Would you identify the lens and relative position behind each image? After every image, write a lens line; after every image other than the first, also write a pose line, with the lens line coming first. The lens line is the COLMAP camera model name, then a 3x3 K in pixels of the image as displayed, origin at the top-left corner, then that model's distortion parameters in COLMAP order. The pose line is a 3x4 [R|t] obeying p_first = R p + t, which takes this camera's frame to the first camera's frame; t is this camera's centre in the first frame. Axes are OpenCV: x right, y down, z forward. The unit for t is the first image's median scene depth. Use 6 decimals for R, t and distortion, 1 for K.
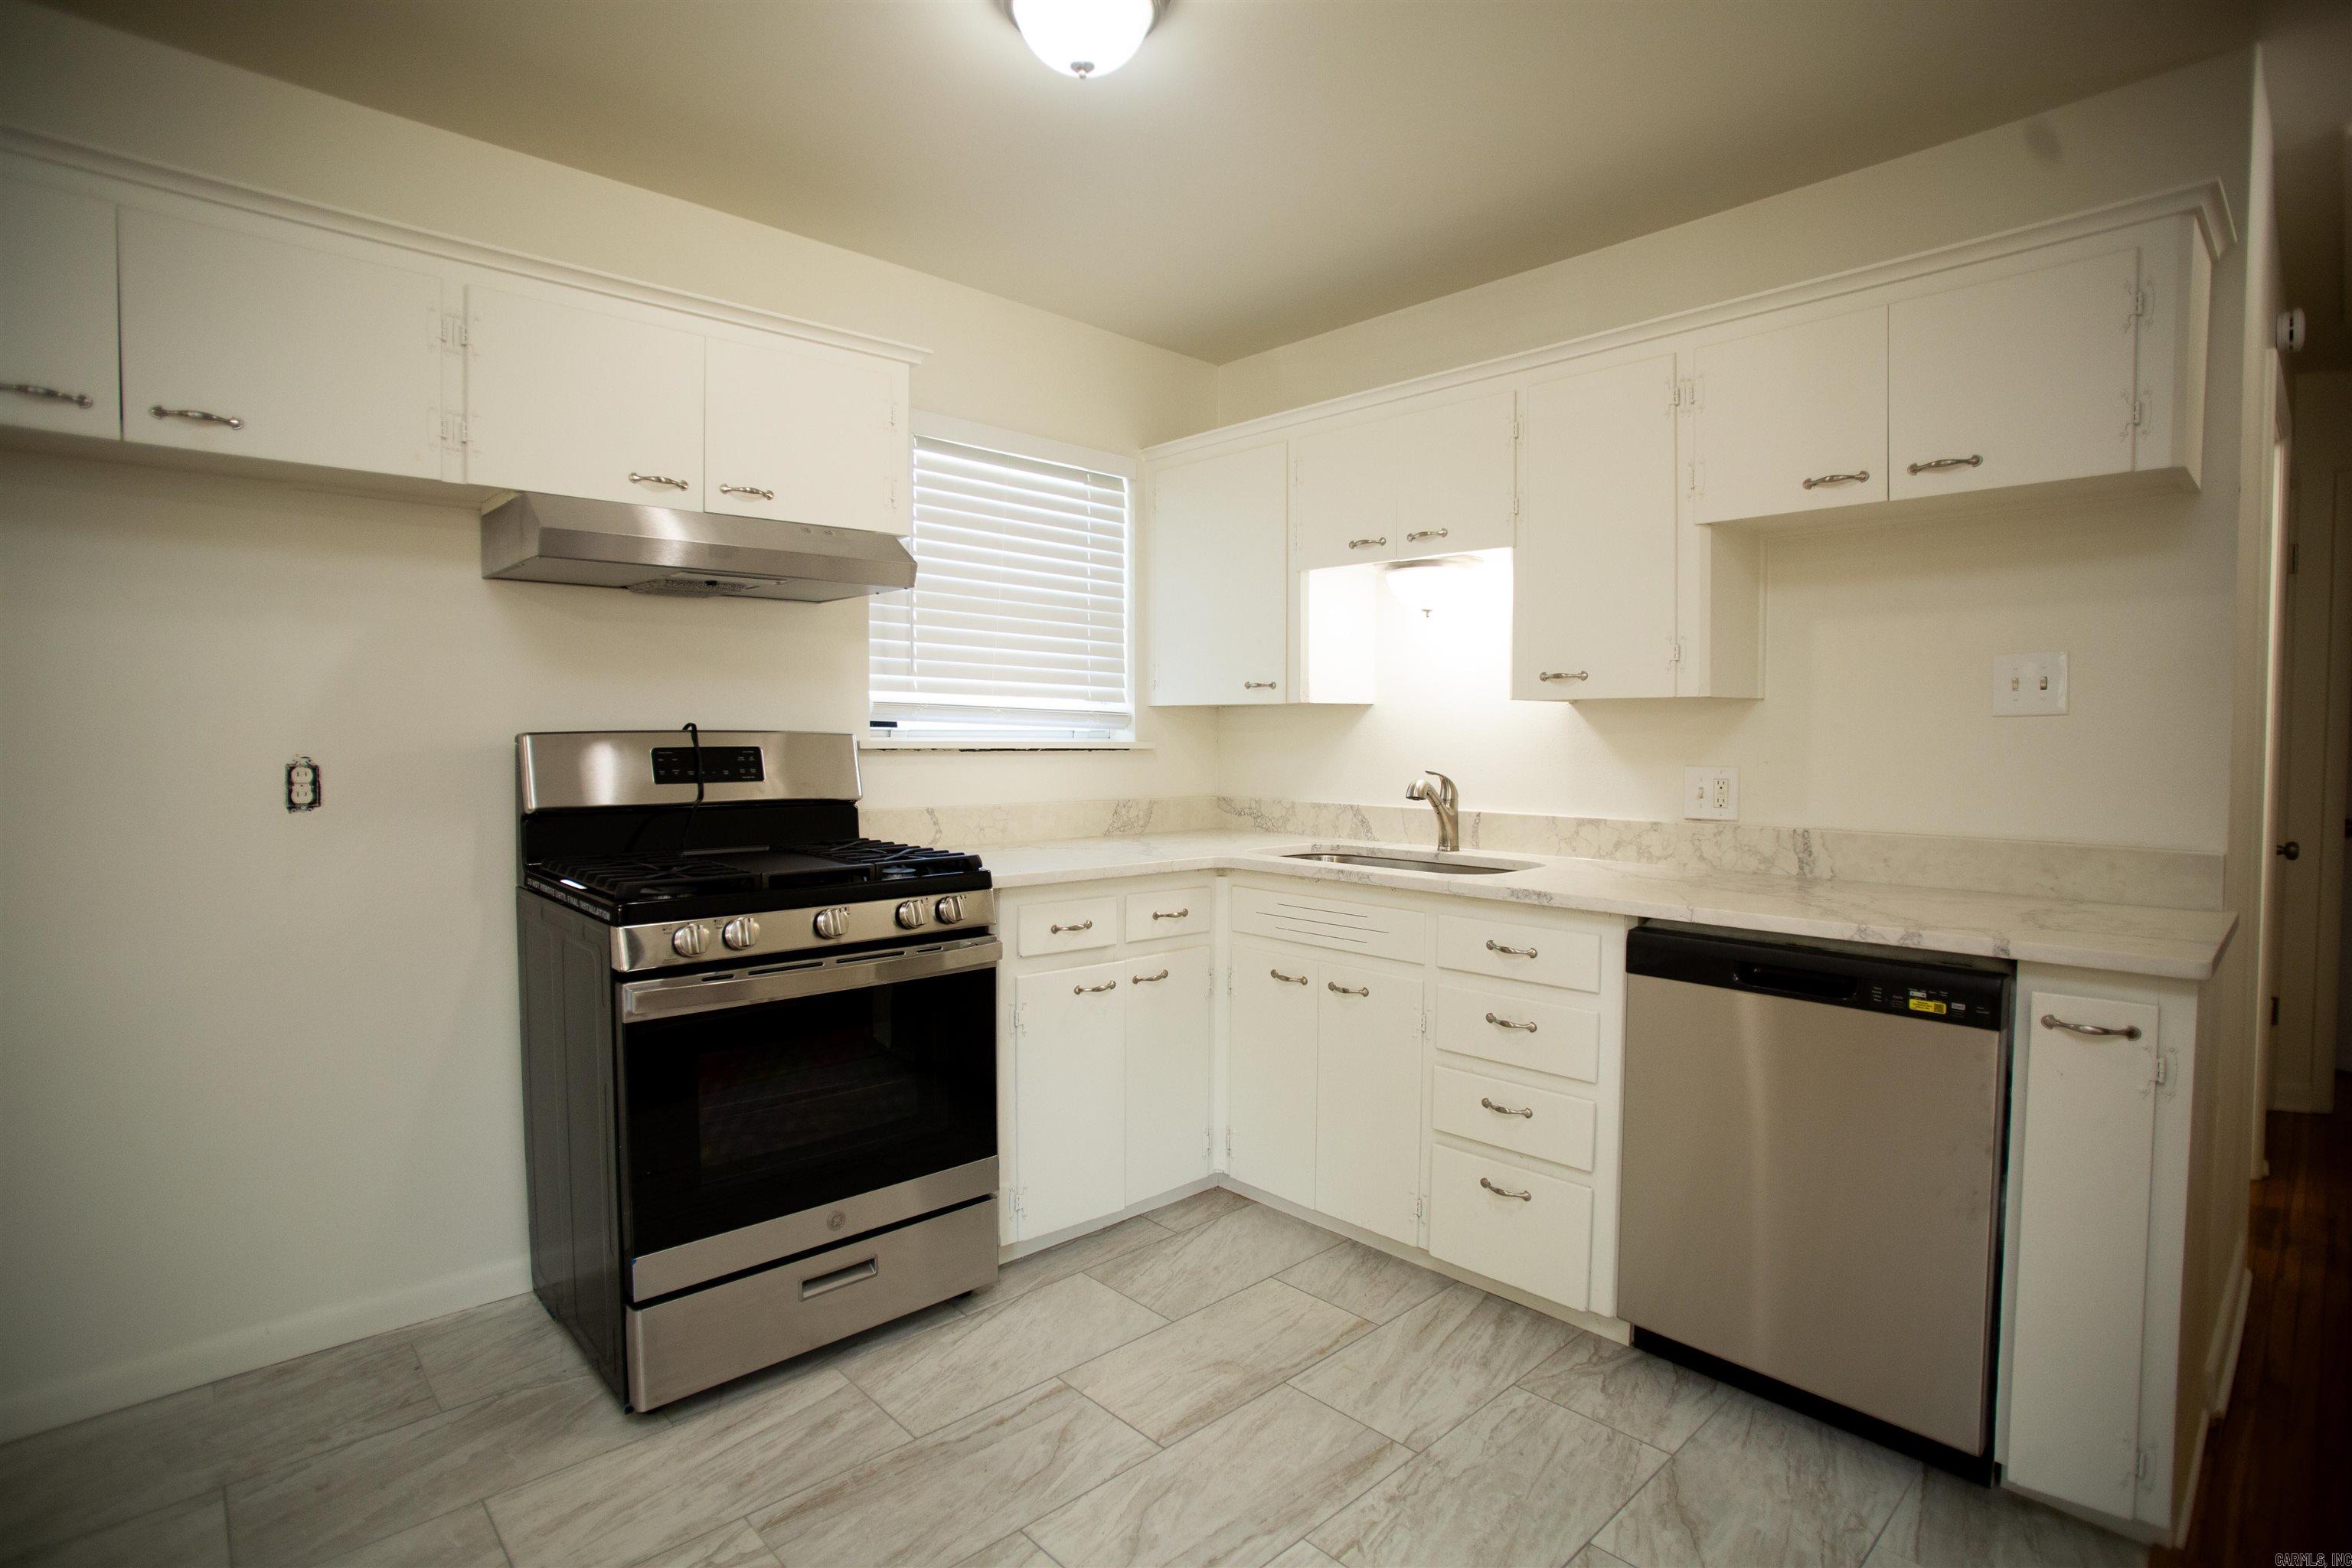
lens RADIAL K [[1159.3, 0, 1168.0], [0, 1159.3, 778.6], [0, 0, 1]] dist [-0.070525, 0.025331]
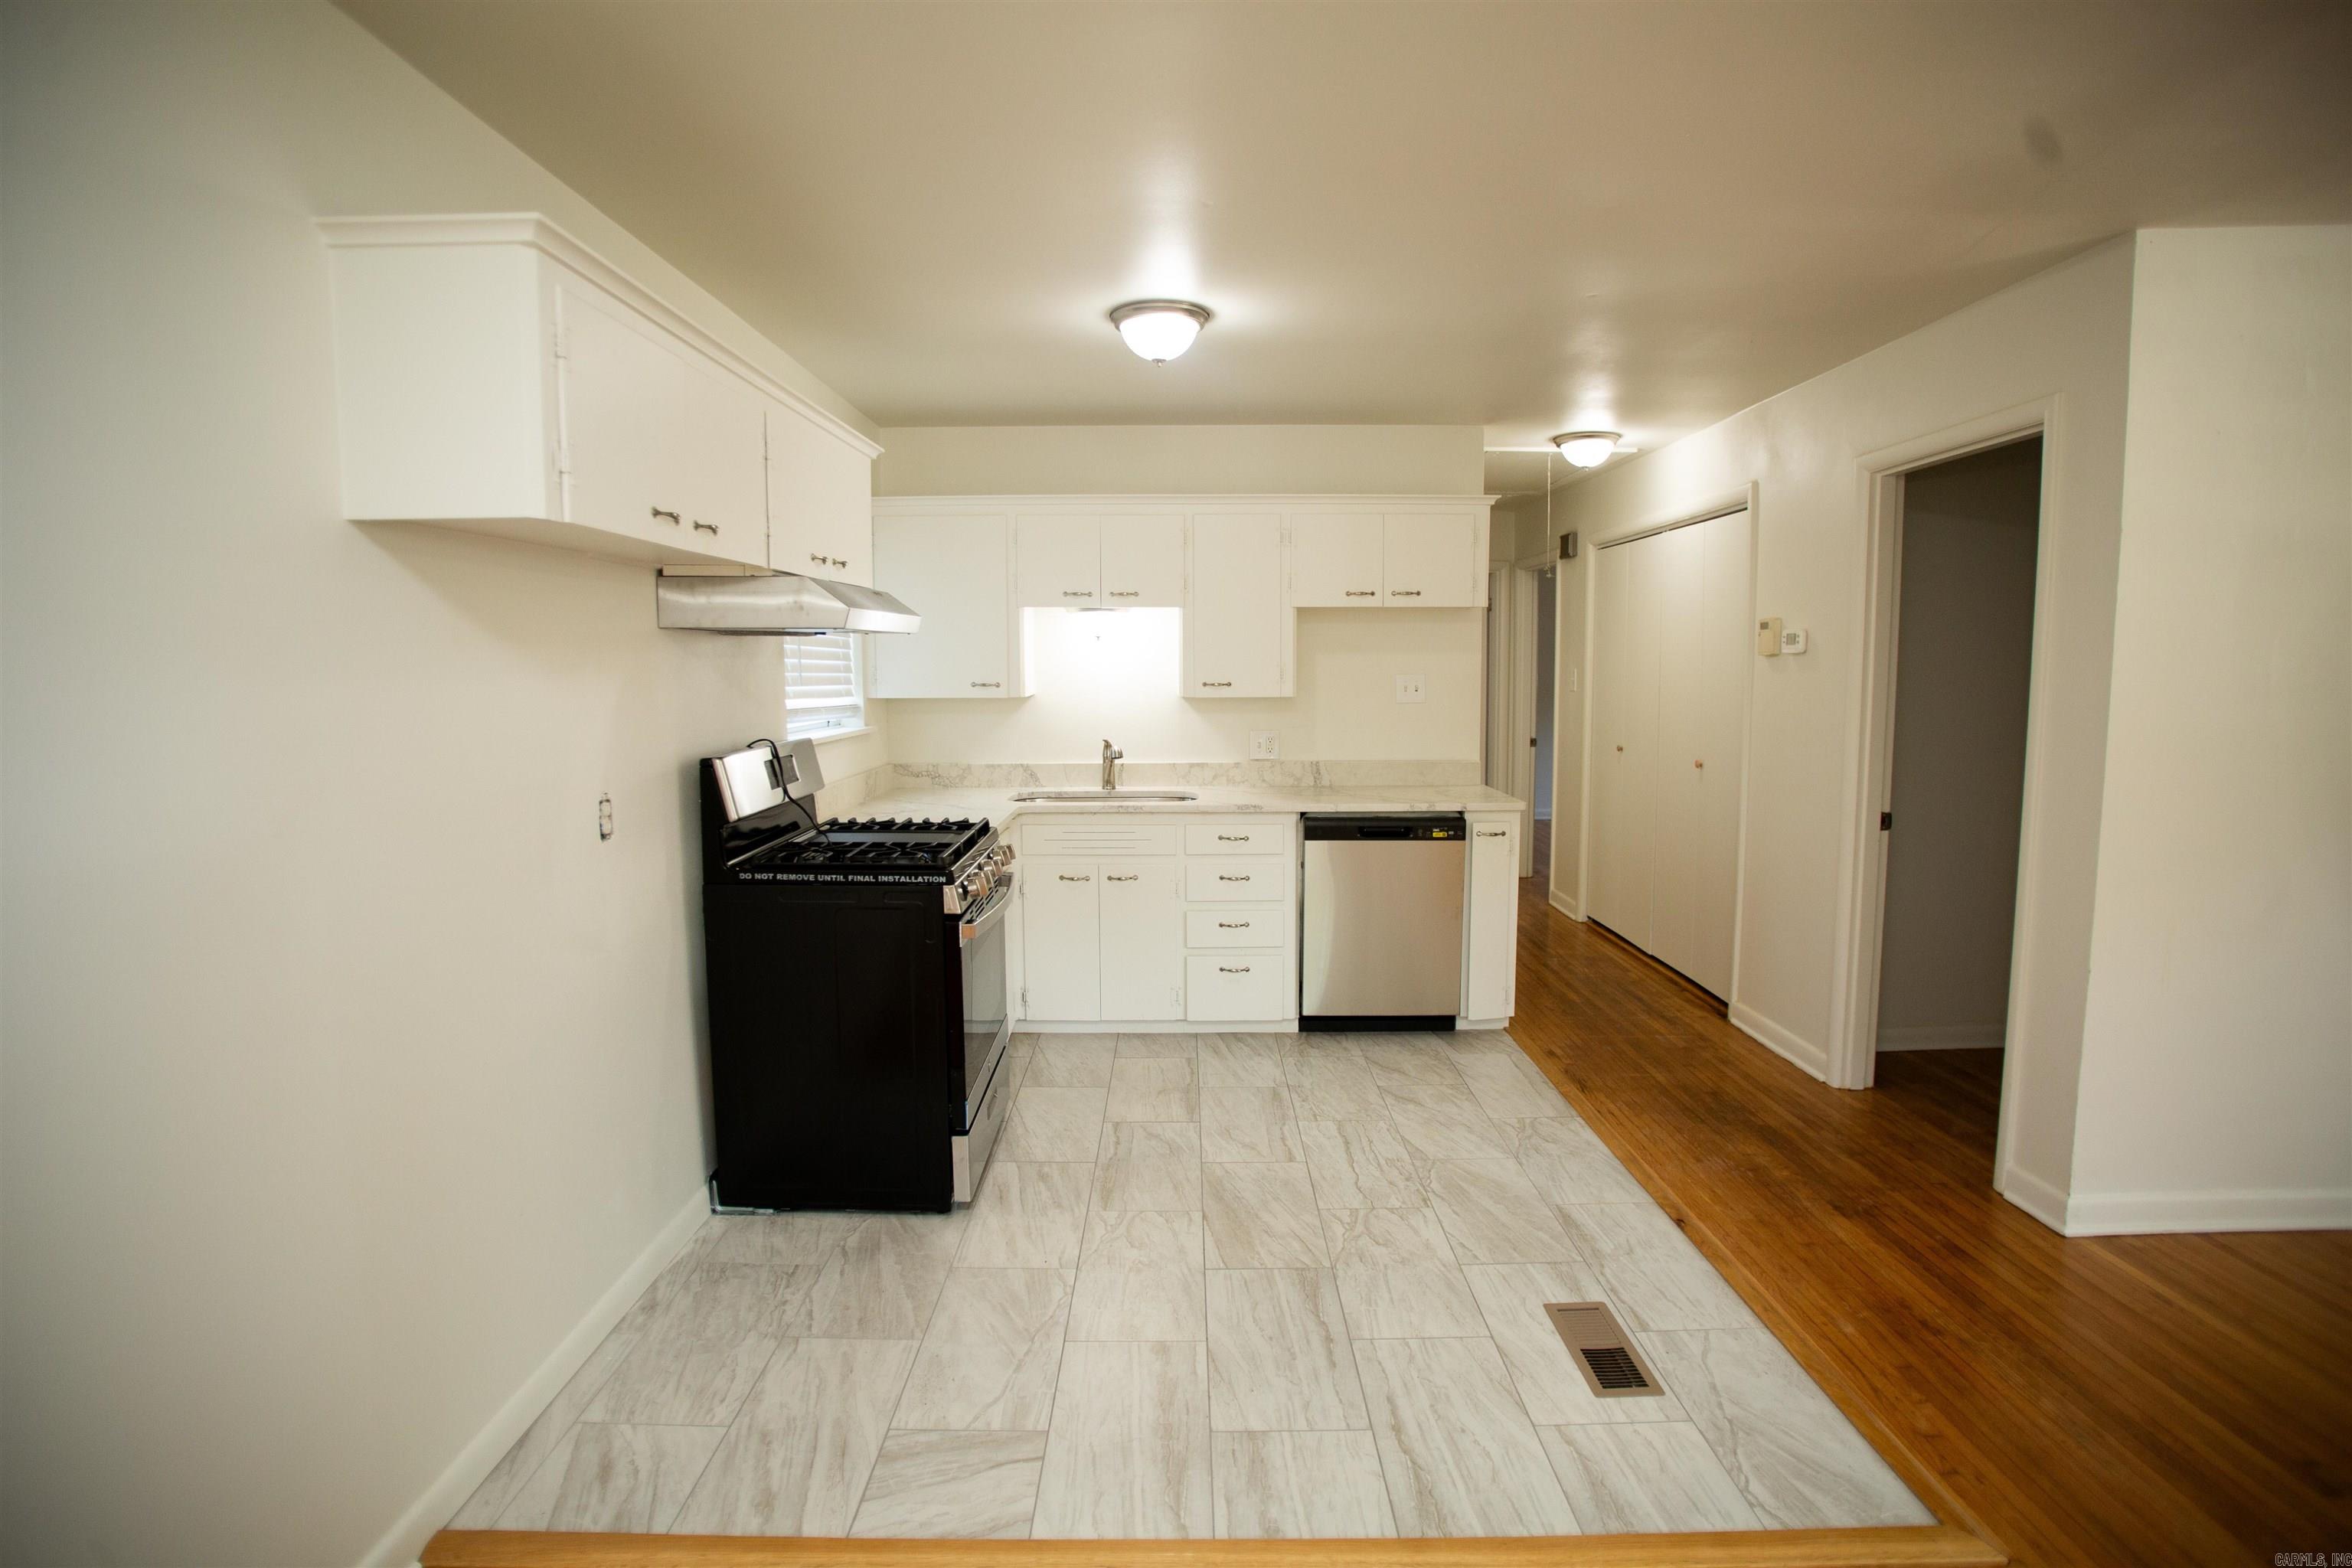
lens RADIAL K [[1159.3, 0, 1179.3], [0, 1159.3, 781.4], [0, 0, 1]] dist [-0.070525, 0.025331]
pose [[0.686588, -0.082440, 0.722358, -1.031277], [0.035237, 0.996156, 0.080195, -0.088531], [-0.726193, -0.029607, 0.686853, -0.193140]]
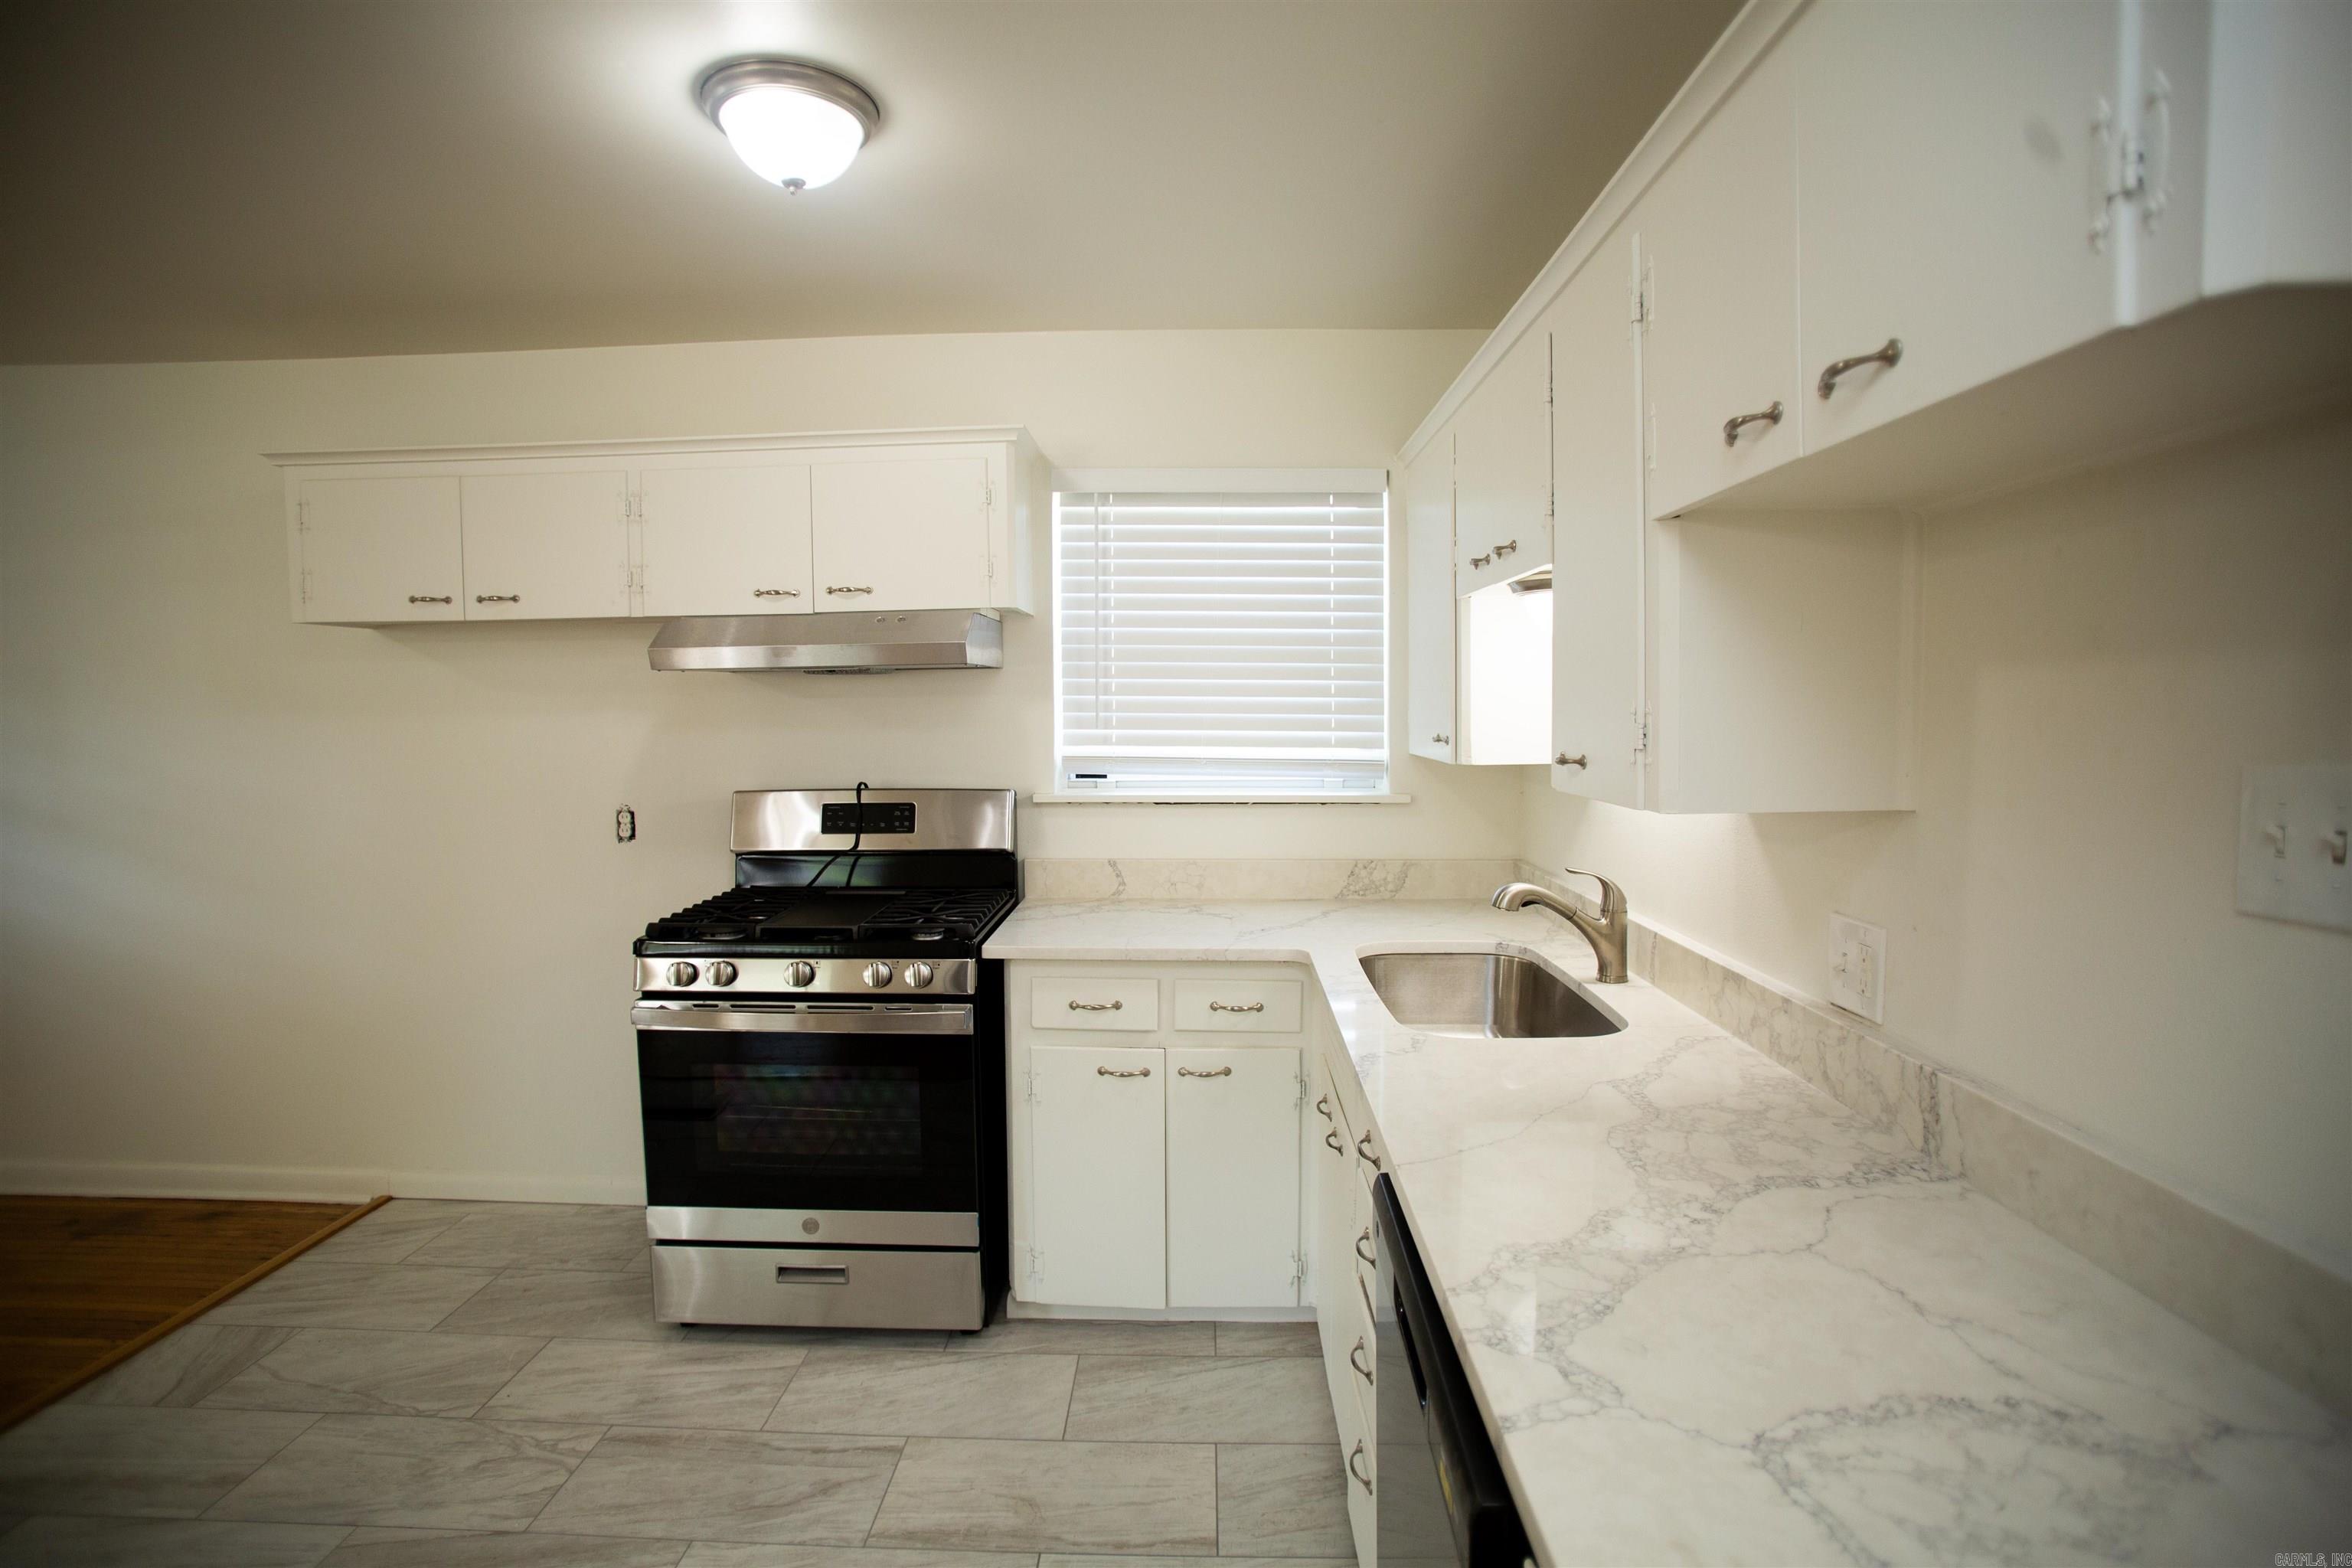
lens RADIAL K [[1159.3, 0, 1169.1], [0, 1159.3, 781.1], [0, 0, 1]] dist [-0.070525, 0.025331]
pose [[0.706158, 0.038732, -0.706995, 0.670441], [-0.017389, 0.999150, 0.037369, -0.101548], [0.707841, -0.014094, 0.706231, 0.381674]]
